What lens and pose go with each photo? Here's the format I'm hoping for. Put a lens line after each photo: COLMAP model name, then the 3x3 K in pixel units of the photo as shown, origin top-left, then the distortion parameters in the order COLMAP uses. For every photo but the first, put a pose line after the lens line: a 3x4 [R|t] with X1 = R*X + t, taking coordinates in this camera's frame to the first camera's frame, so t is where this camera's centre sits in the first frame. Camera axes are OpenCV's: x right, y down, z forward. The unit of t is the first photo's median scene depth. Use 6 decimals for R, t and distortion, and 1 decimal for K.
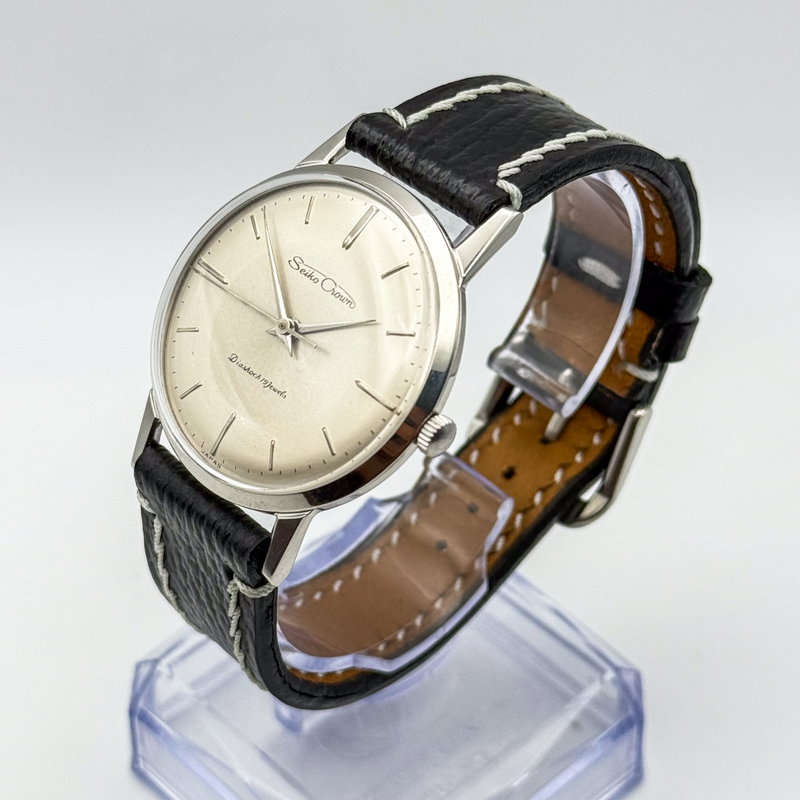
lens RADIAL K [[1975.6, 0, 408.5], [0, 1975.6, 394.5], [0, 0, 1]] dist [-0.072559, 0.000000]
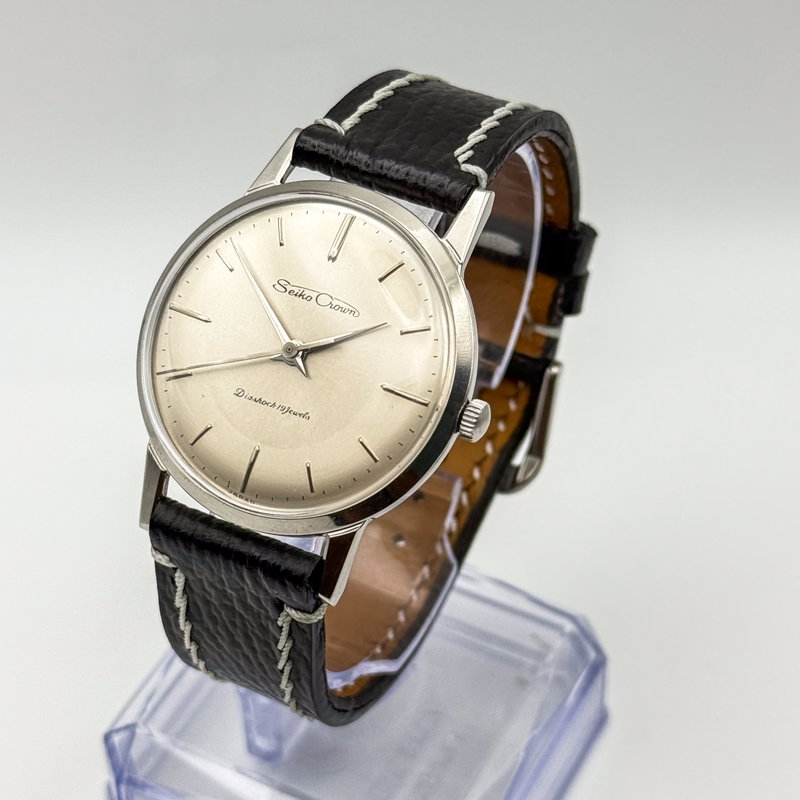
lens RADIAL K [[1975.6, 0, 396.7], [0, 1975.6, 407.8], [0, 0, 1]] dist [-0.072559, 0.000000]
pose [[0.946680, -0.218286, 0.236957, -0.241938], [0.218147, 0.975538, 0.027136, -0.019951], [-0.237084, 0.026002, 0.971141, 0.018350]]
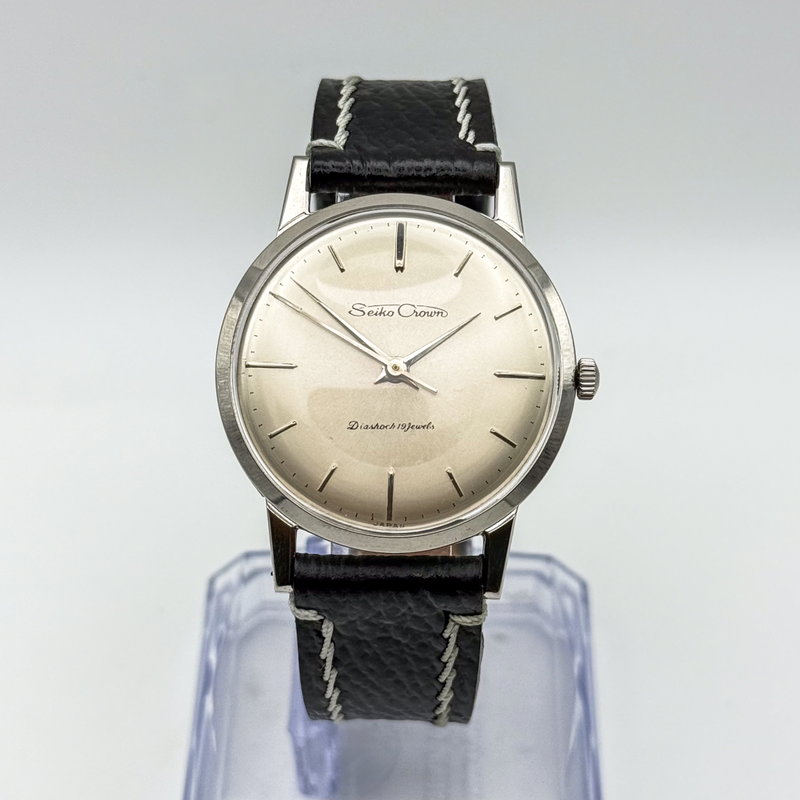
lens RADIAL K [[1975.6, 0, 396.4], [0, 1975.6, 402.4], [0, 0, 1]] dist [-0.072559, 0.000000]
pose [[0.715977, -0.482587, 0.504468, -0.541789], [0.480696, 0.864806, 0.145058, -0.154257], [-0.506270, 0.138637, 0.851158, 0.149783]]
